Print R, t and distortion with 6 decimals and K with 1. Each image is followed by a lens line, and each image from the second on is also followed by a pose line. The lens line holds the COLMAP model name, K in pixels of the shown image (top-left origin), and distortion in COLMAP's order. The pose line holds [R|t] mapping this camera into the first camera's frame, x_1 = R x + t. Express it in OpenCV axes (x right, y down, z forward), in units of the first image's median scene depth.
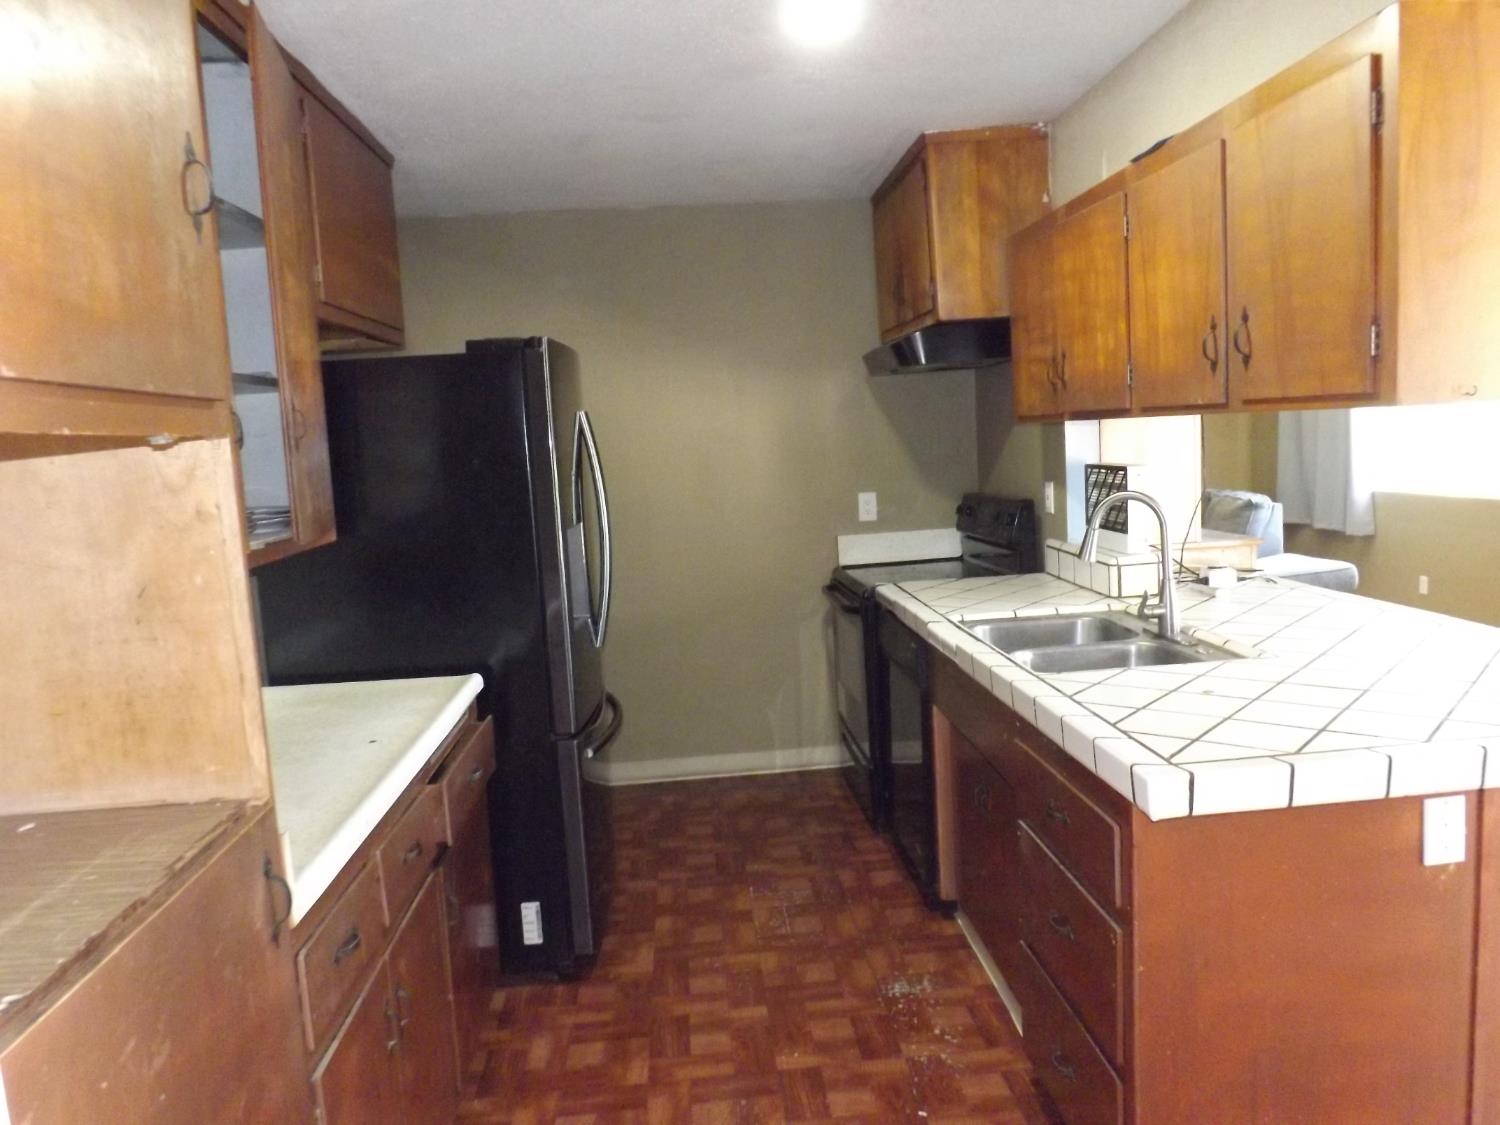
lens RADIAL K [[1093.7, 0, 747.3], [0, 1093.7, 561.9], [0, 0, 1]] dist [-0.055555, 0.017323]
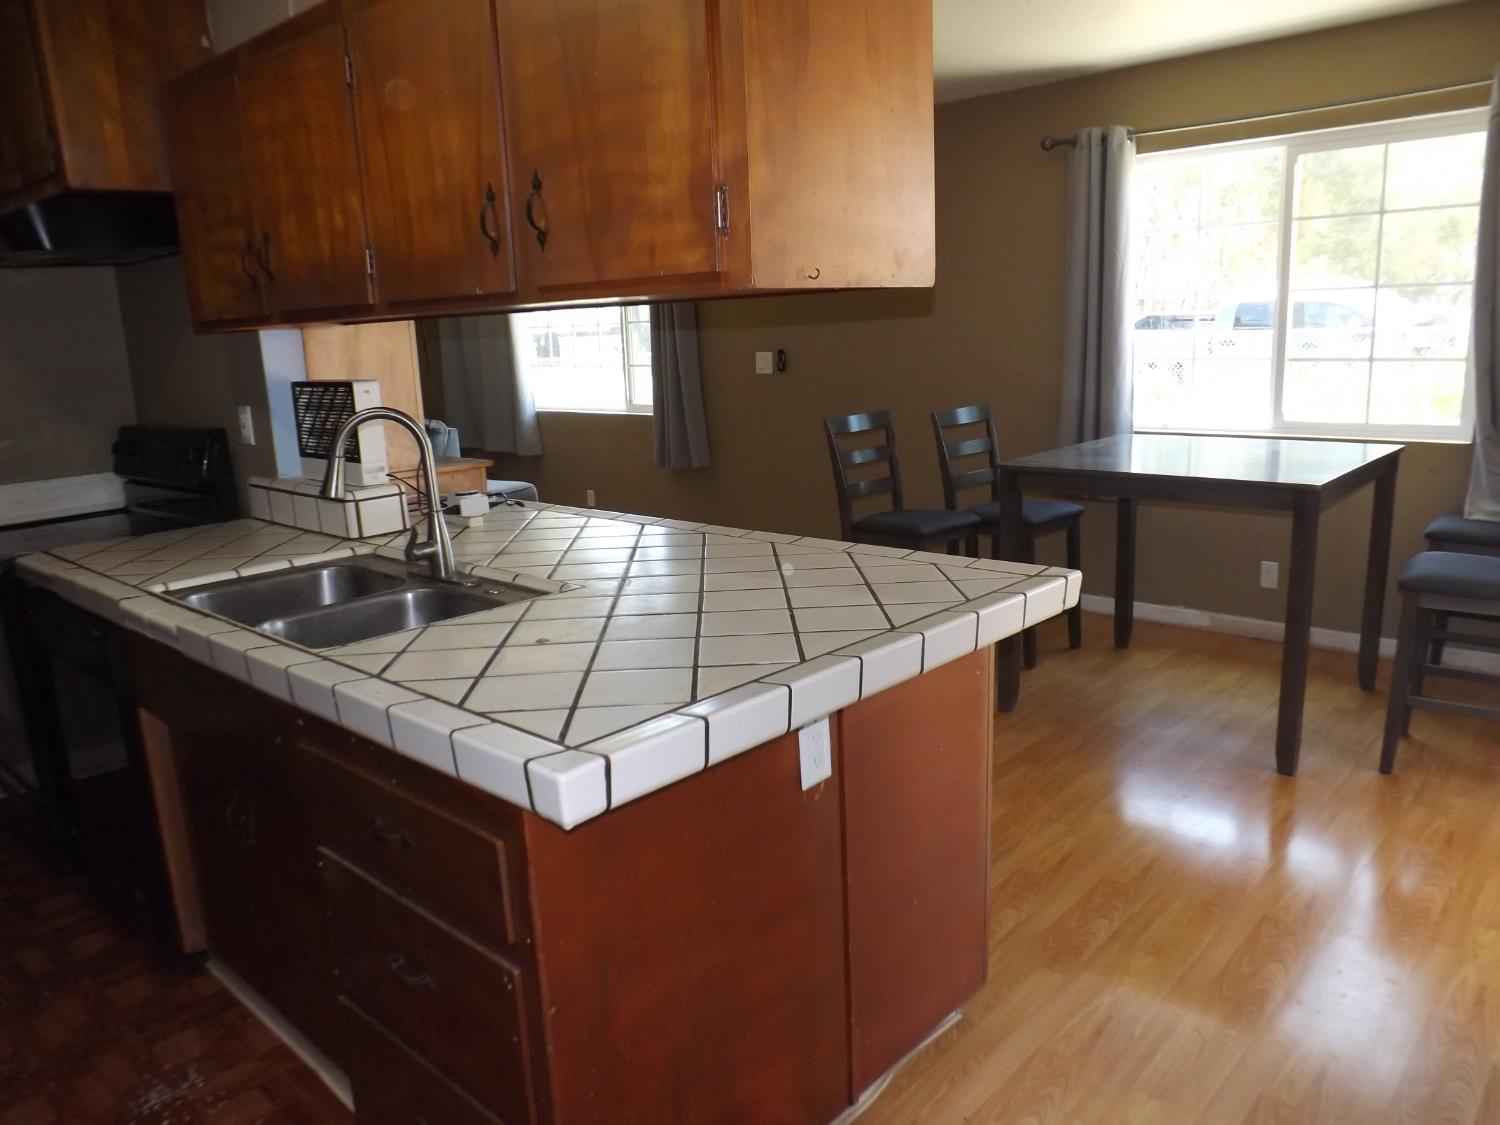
lens RADIAL K [[1093.7, 0, 752.3], [0, 1093.7, 577.9], [0, 0, 1]] dist [-0.055555, 0.017323]
pose [[0.724784, -0.126072, 0.677344, -0.011905], [0.075481, 0.991728, 0.103820, -0.001691], [-0.684829, -0.024121, 0.728304, 0.189636]]
